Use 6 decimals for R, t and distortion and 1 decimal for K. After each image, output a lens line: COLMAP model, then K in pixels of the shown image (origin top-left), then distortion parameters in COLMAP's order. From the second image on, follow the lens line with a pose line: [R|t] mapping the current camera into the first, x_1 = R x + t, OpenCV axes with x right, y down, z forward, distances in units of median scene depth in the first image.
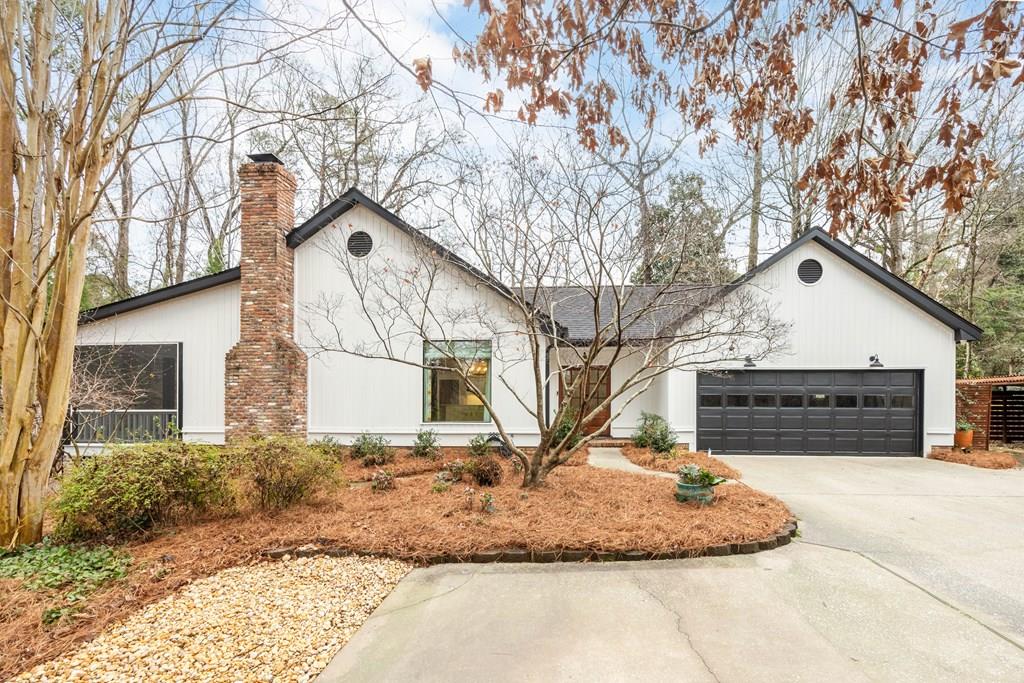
lens RADIAL K [[383.3, 0, 512.0], [0, 383.3, 341.5], [0, 0, 1]] dist [0.000818, 0.000031]
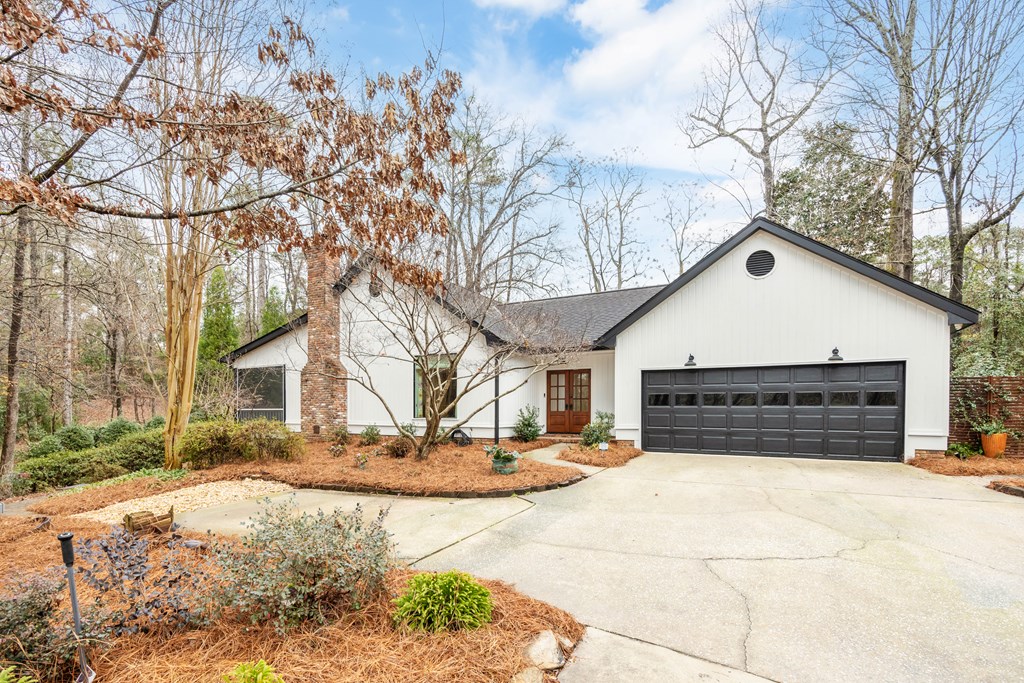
lens RADIAL K [[396.6, 0, 505.9], [0, 396.6, 340.4], [0, 0, 1]] dist [-0.001610, -0.000099]
pose [[0.928811, -0.063231, -0.365119, 0.572619], [0.058737, 0.997999, -0.023416, -0.005435], [0.365869, 0.000303, 0.930666, -0.157659]]
